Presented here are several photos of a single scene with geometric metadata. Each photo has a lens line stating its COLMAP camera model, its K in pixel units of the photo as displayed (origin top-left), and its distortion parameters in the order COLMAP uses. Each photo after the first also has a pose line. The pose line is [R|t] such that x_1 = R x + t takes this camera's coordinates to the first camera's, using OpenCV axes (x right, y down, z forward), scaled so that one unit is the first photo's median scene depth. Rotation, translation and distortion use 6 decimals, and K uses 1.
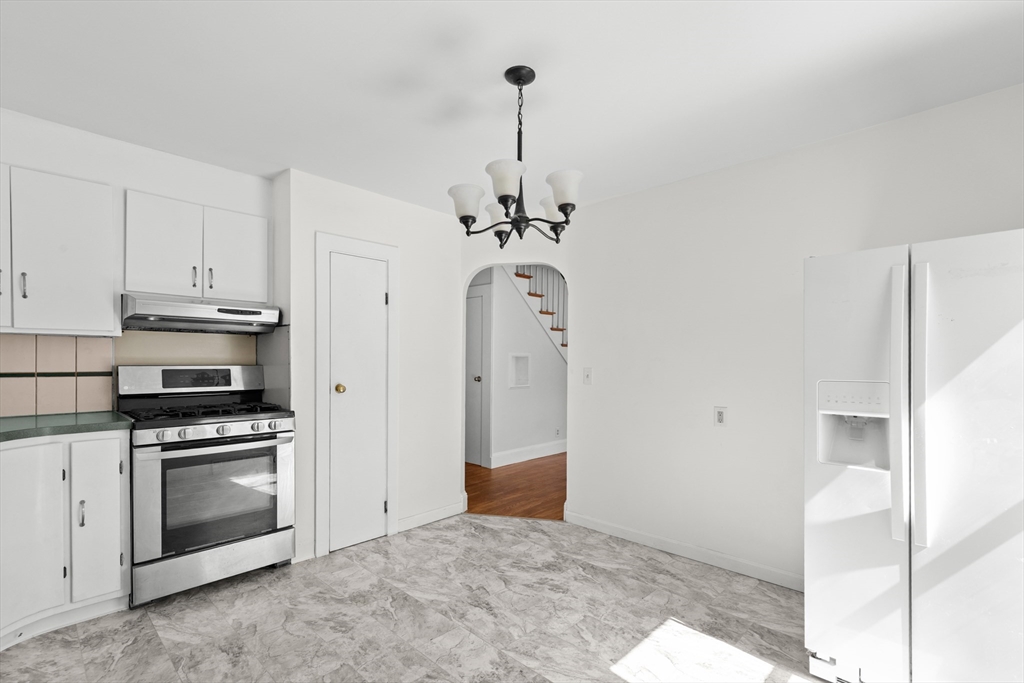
lens RADIAL K [[465.0, 0, 537.9], [0, 465.0, 367.3], [0, 0, 1]] dist [0.011681, -0.003819]
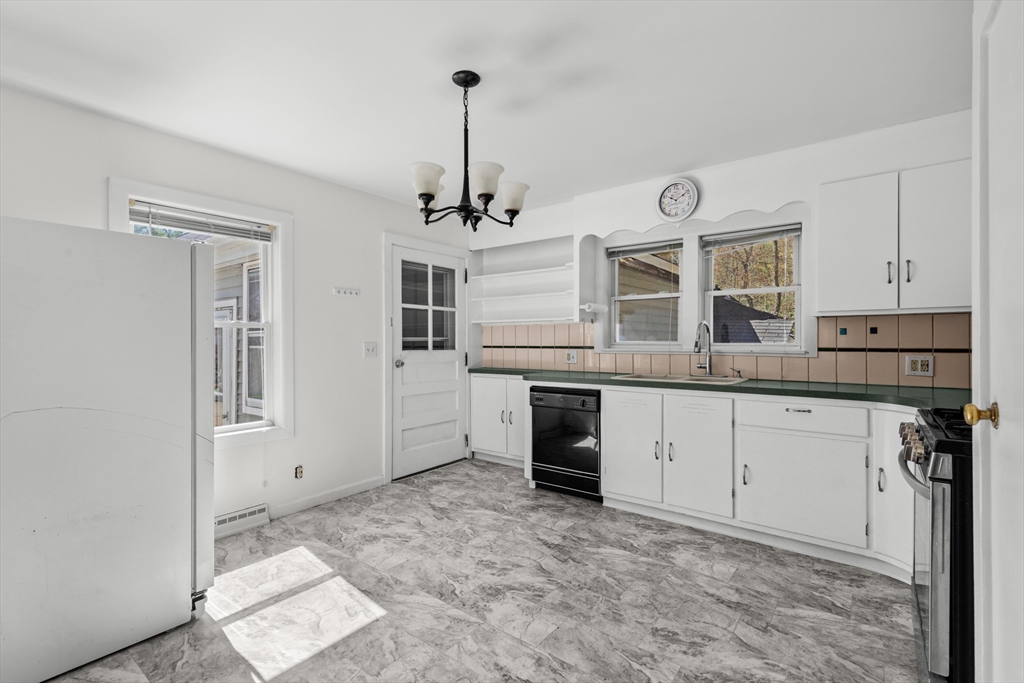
lens RADIAL K [[465.0, 0, 513.0], [0, 465.0, 342.7], [0, 0, 1]] dist [0.011681, -0.003819]
pose [[-0.997207, -0.002647, -0.074636, -0.055509], [-0.004466, 0.999697, 0.024213, -0.019270], [0.074549, 0.024479, -0.996917, 1.698270]]
